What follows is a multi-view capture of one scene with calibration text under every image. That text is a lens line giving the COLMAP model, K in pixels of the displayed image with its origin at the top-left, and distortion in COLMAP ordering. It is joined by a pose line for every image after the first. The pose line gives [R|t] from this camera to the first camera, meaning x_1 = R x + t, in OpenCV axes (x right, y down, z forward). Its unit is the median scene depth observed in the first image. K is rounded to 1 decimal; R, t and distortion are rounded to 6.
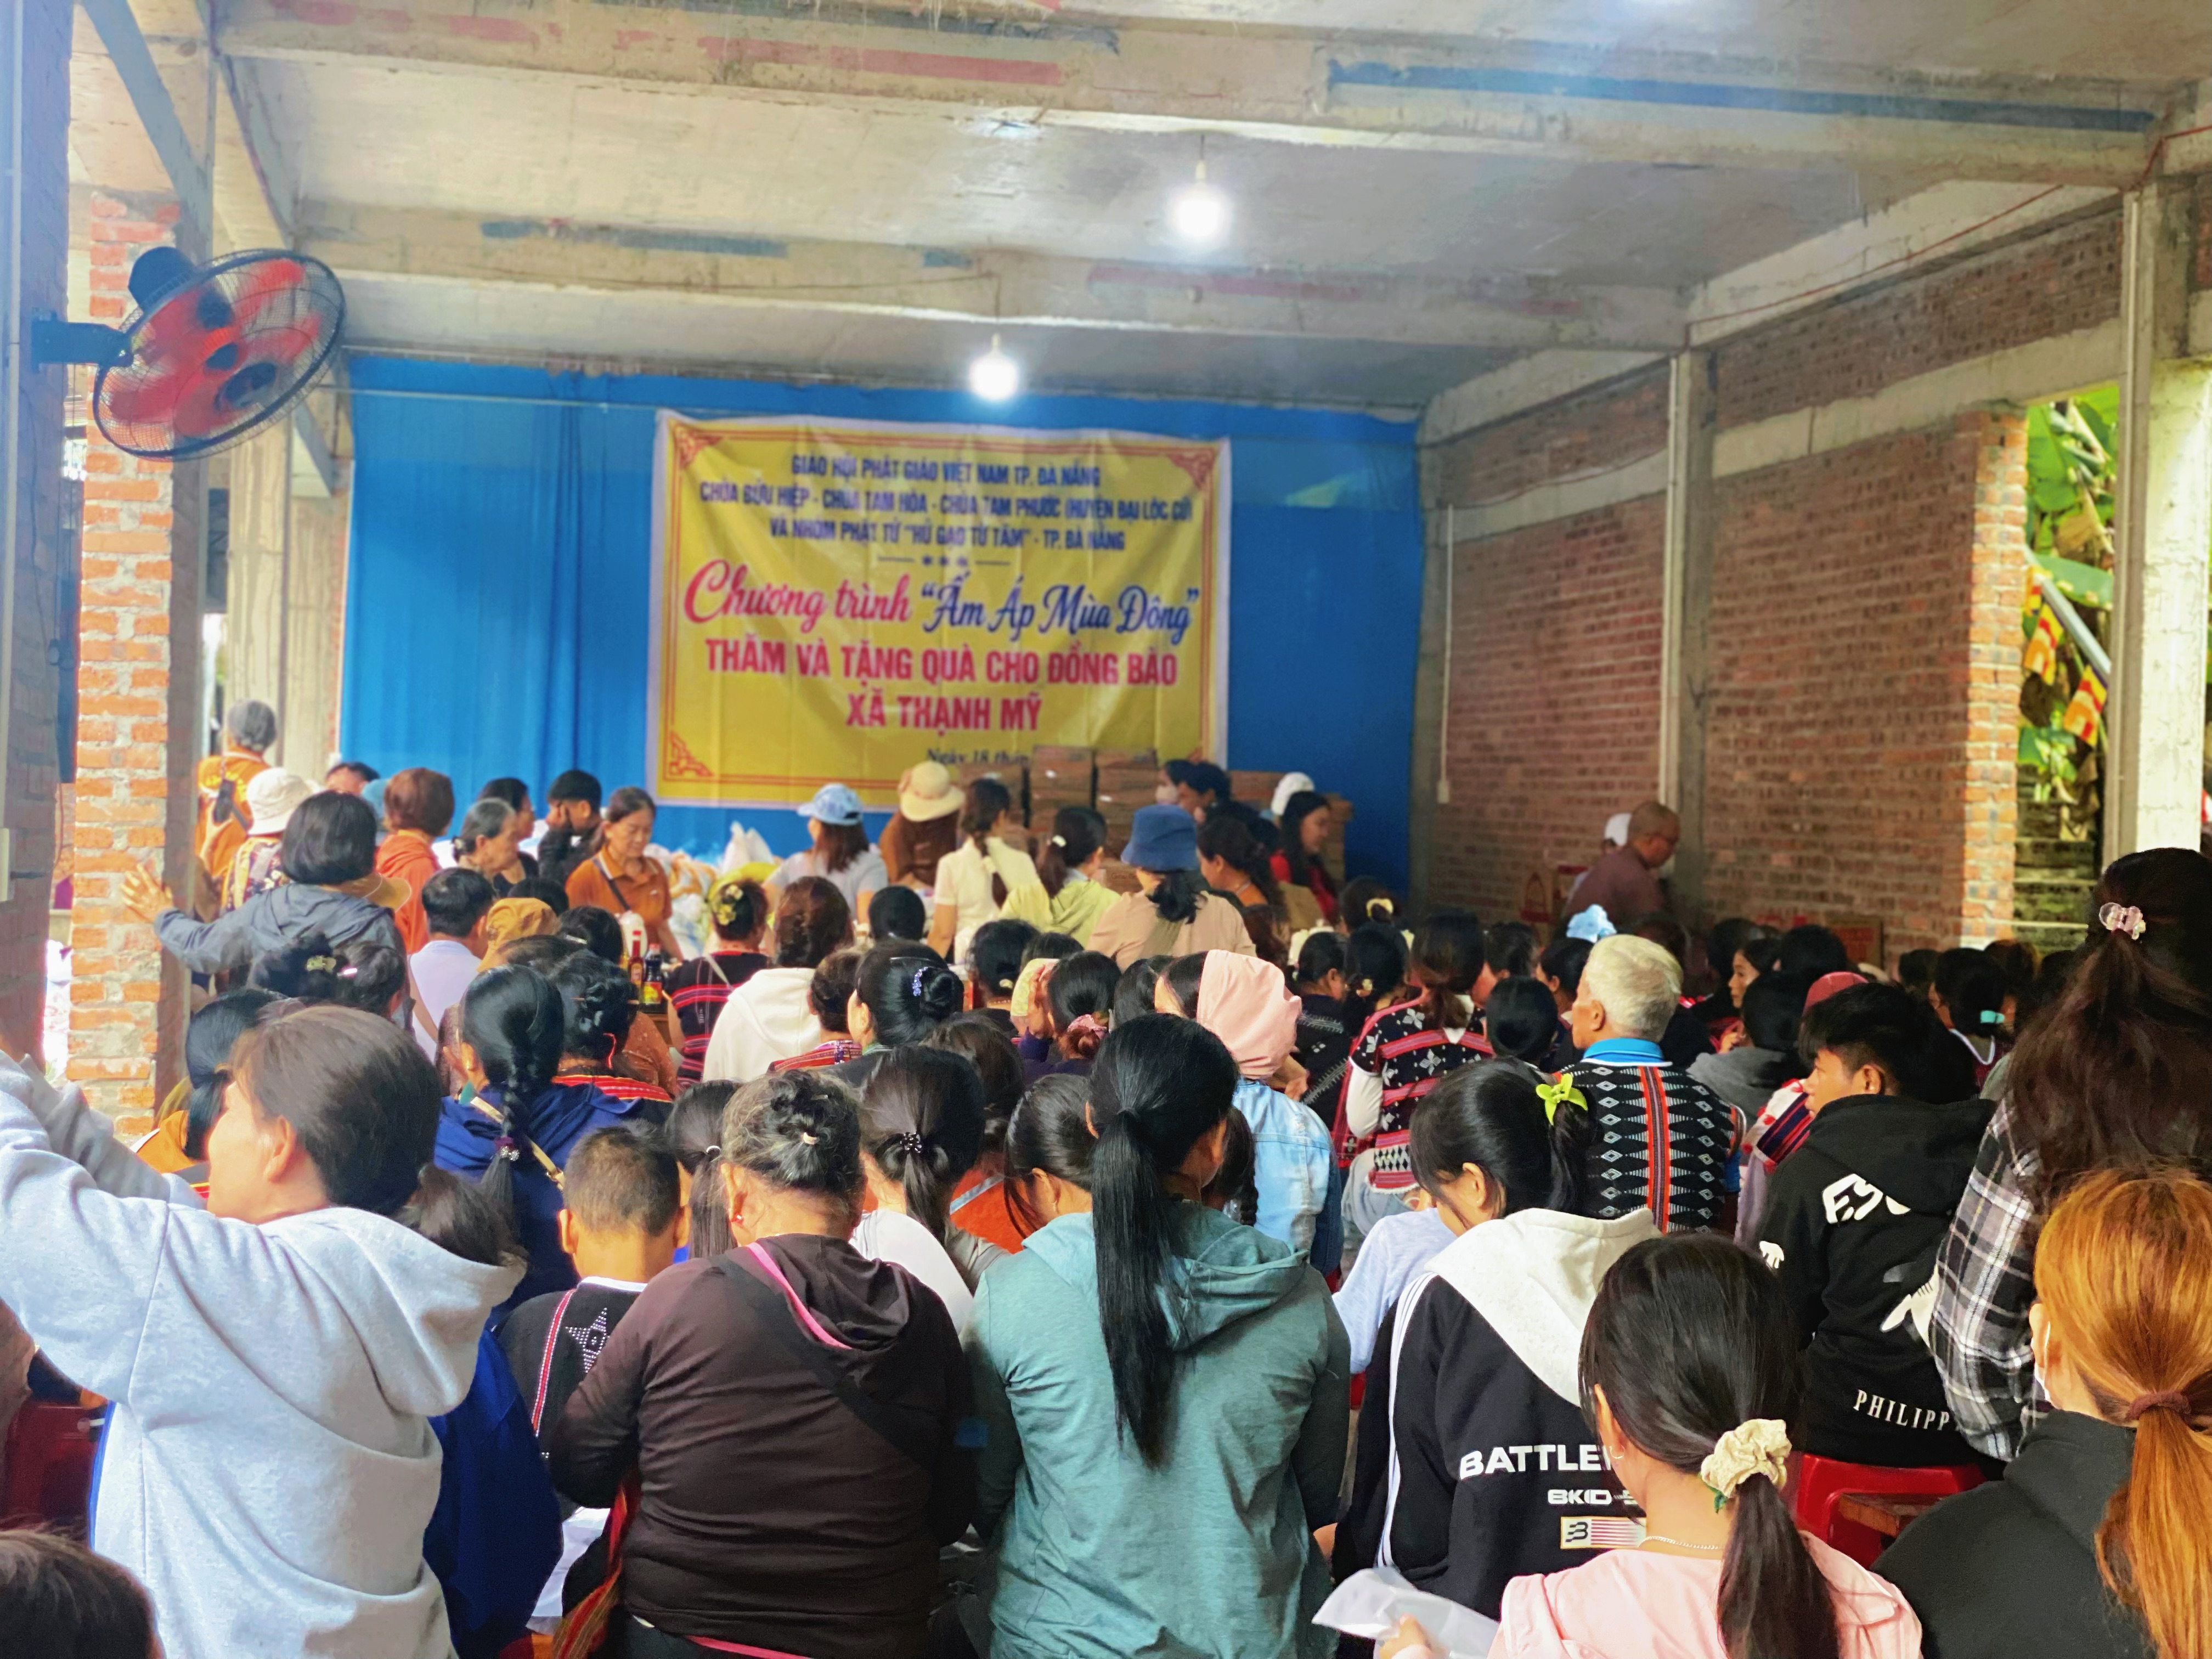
lens RADIAL K [[3382.0, 0, 1106.0], [0, 3382.0, 829.5], [0, 0, 1]] dist [-0.223526, -0.001336]
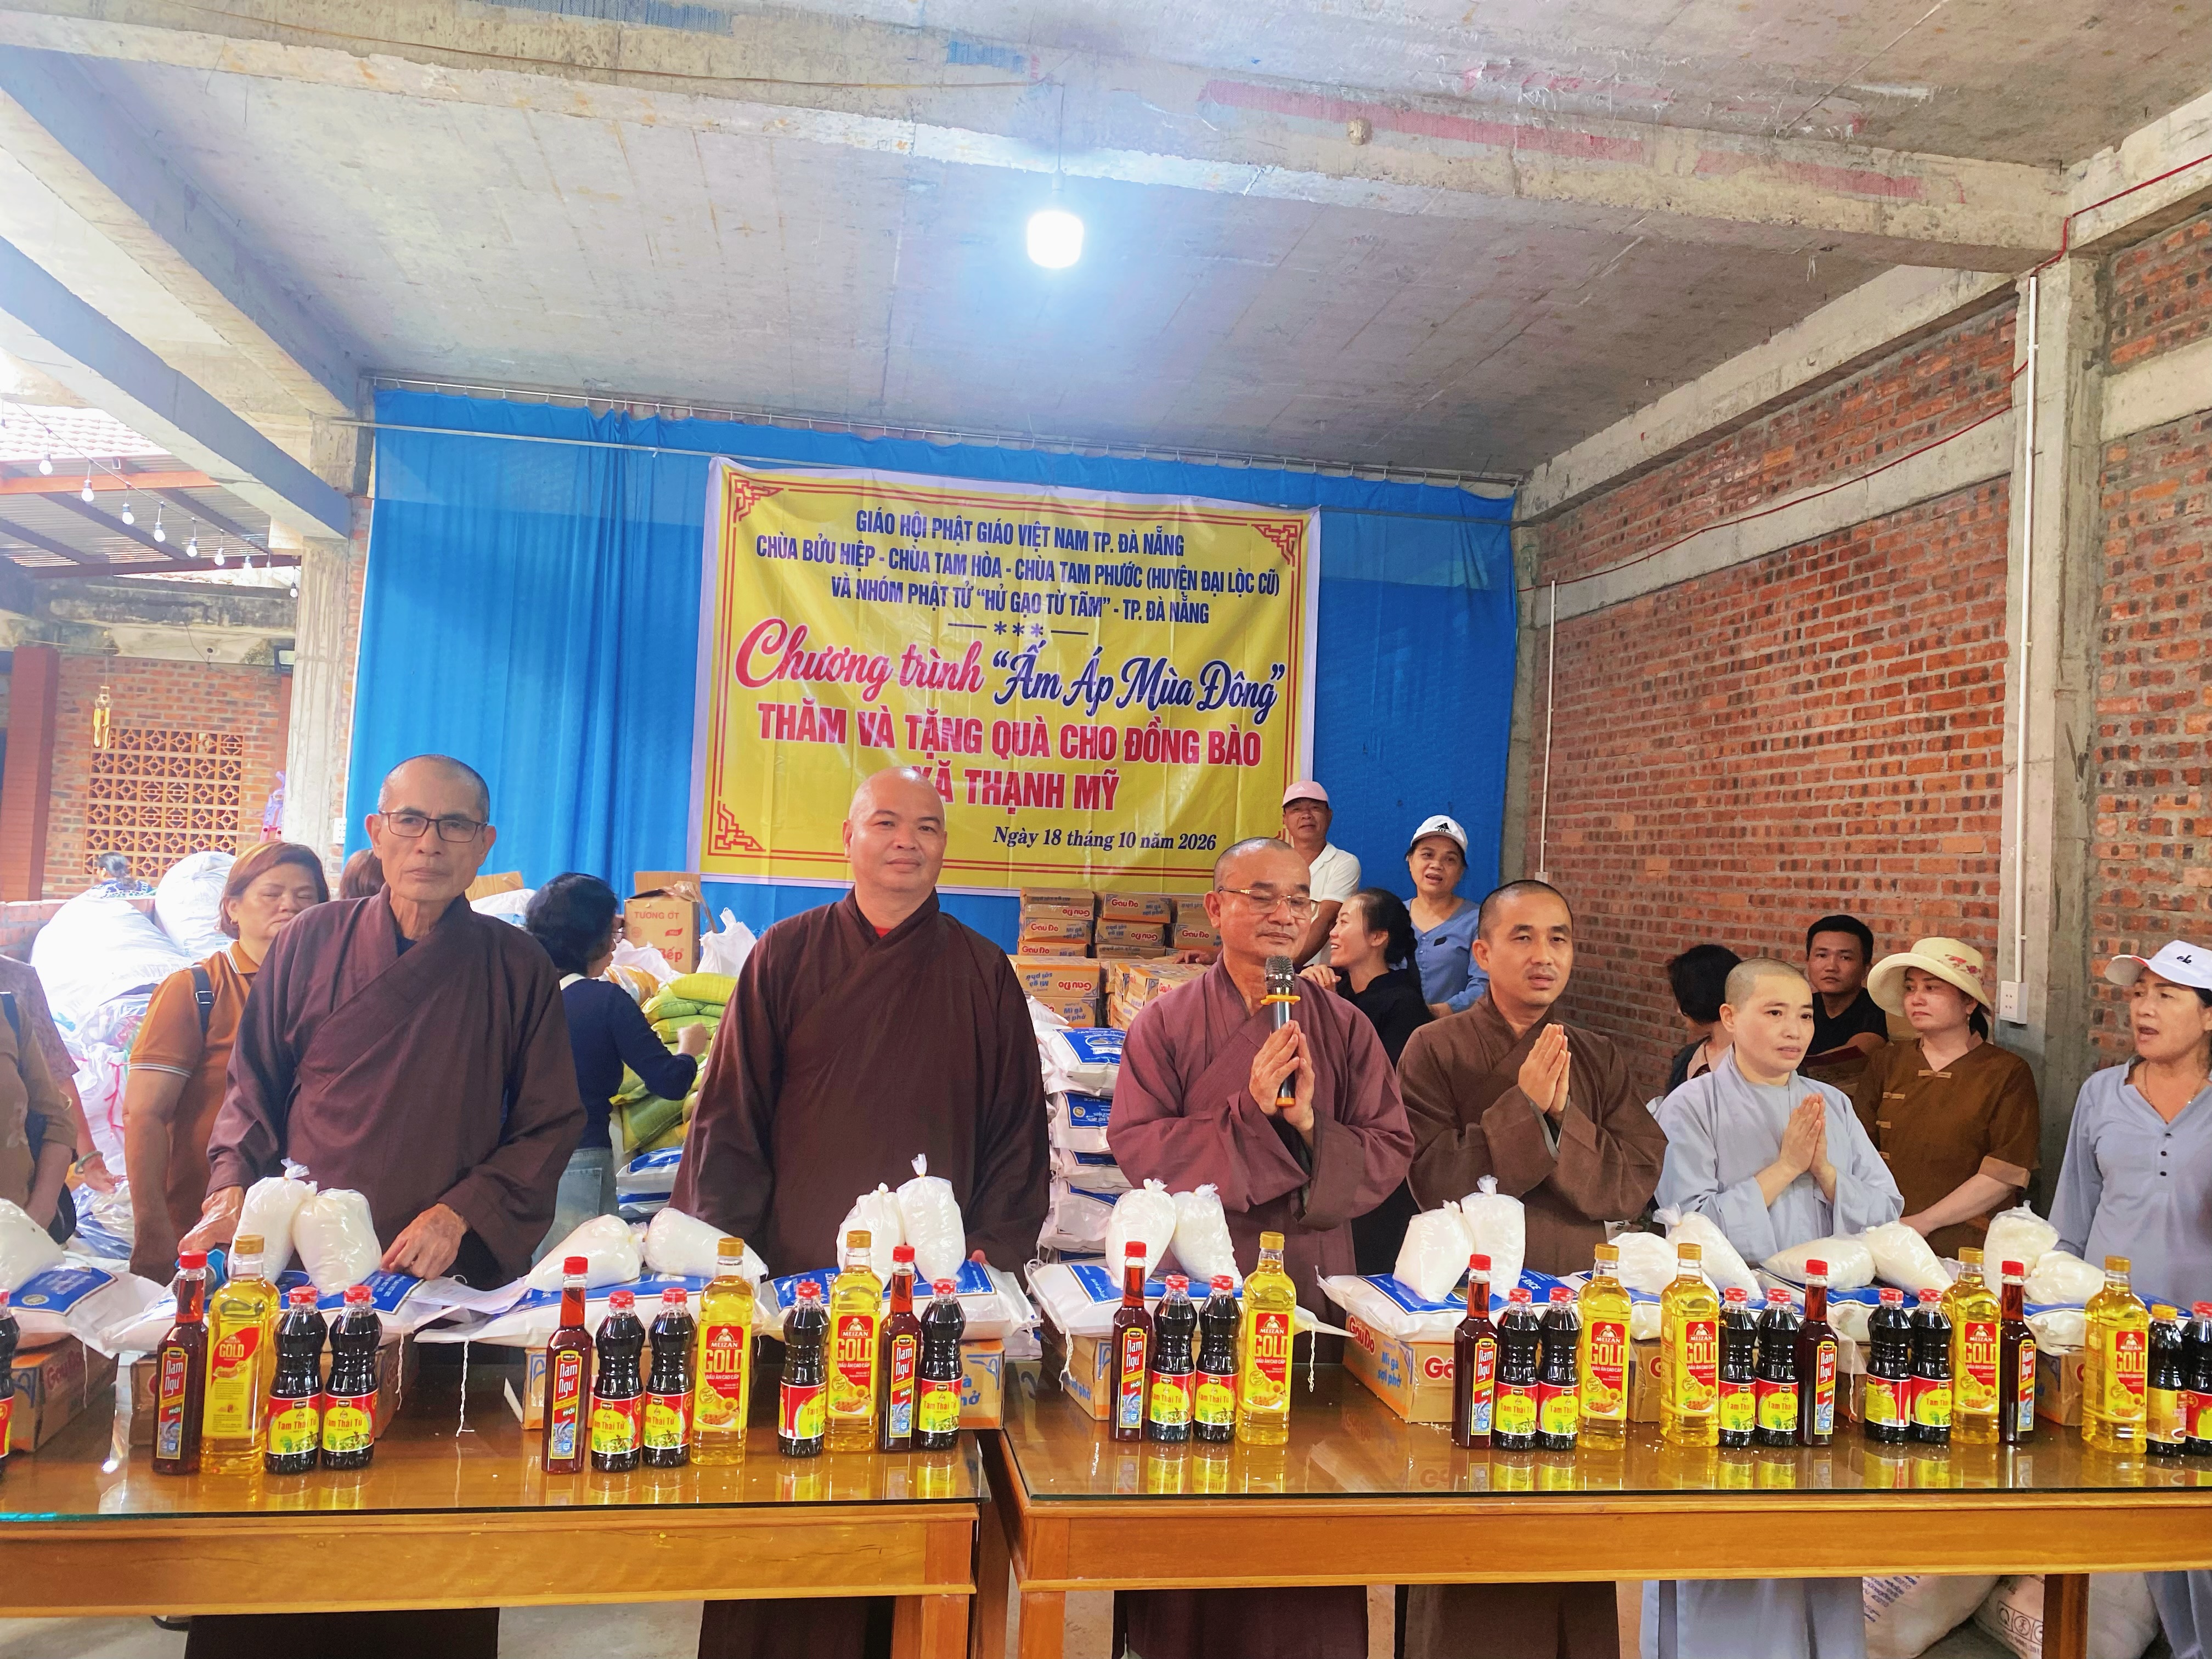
lens RADIAL K [[1704.7, 0, 1081.8], [0, 1704.7, 820.5], [0, 0, 1]] dist [0.006893, 0.004115]
pose [[0.999032, 0.019375, -0.039483, -0.010156], [-0.020925, 0.999011, -0.039224, -0.007434], [0.038683, 0.040013, 0.998450, 0.525459]]
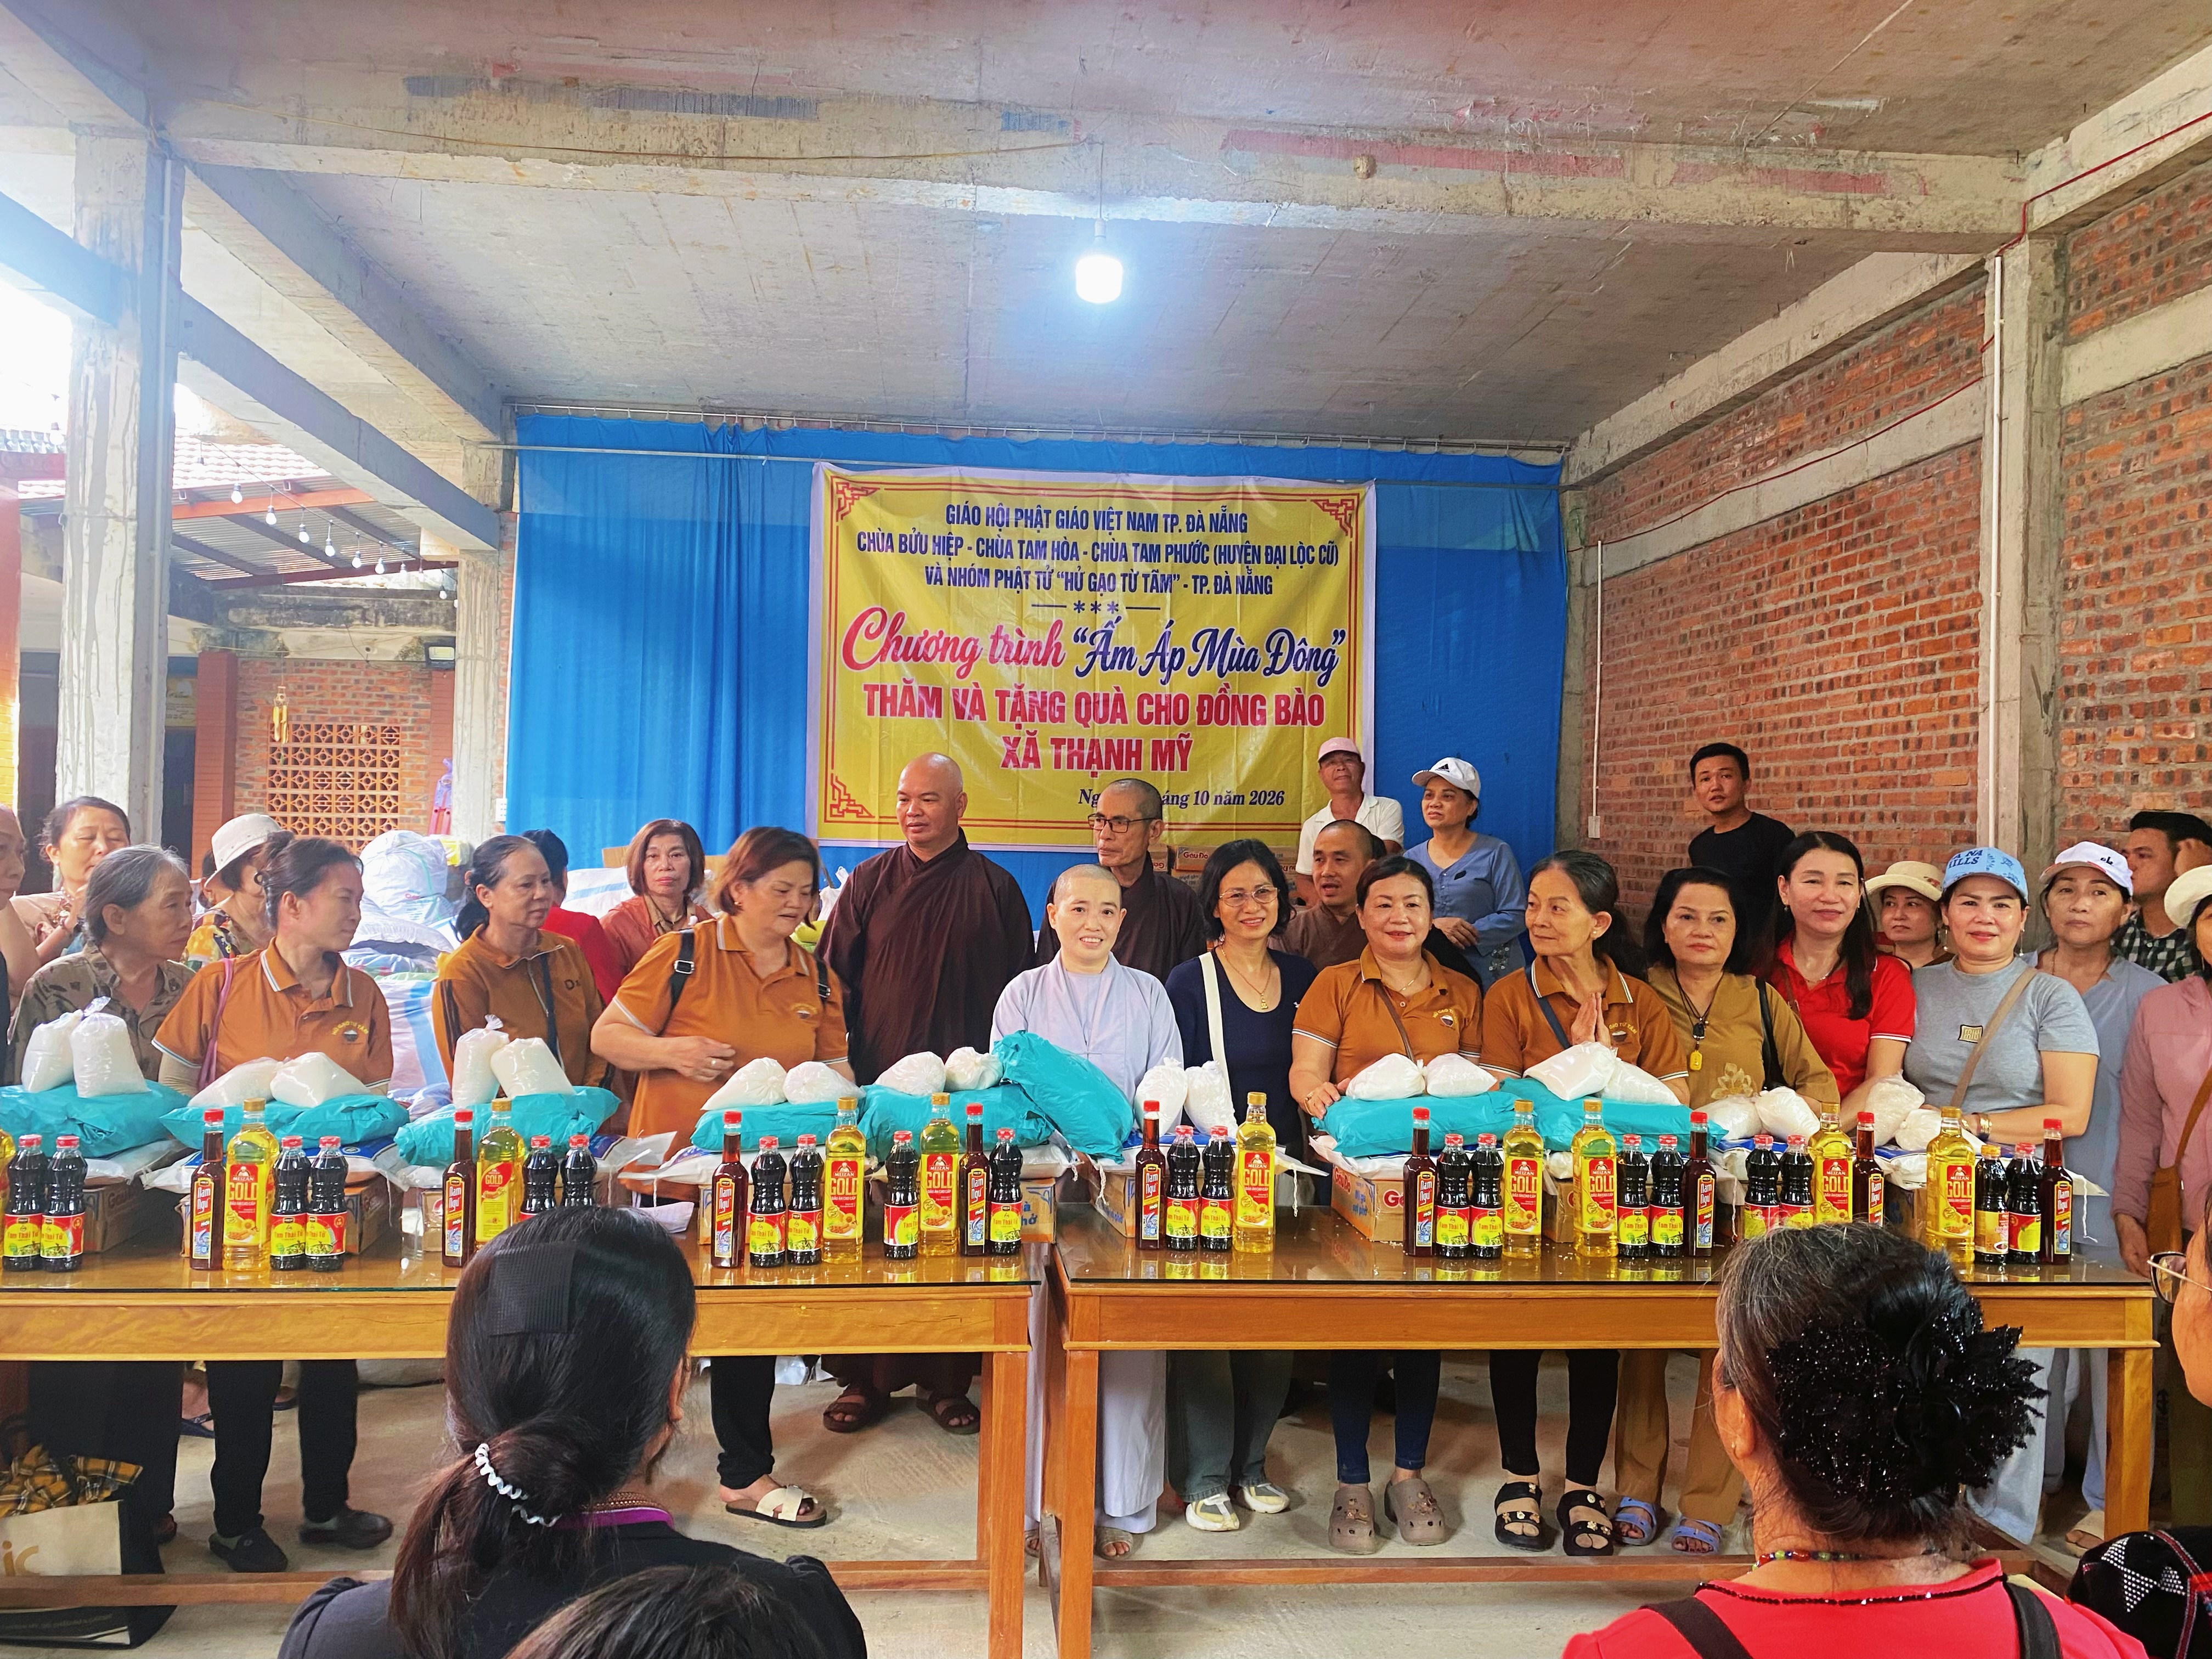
lens RADIAL K [[1703.3, 0, 1047.1], [0, 1703.3, 825.5], [0, 0, 1]] dist [0.007718, 0.002534]
pose [[0.992255, -0.007599, -0.123987, 0.001392], [0.005907, 0.999884, -0.014013, -0.005472], [0.124079, 0.013172, 0.992185, 0.482593]]
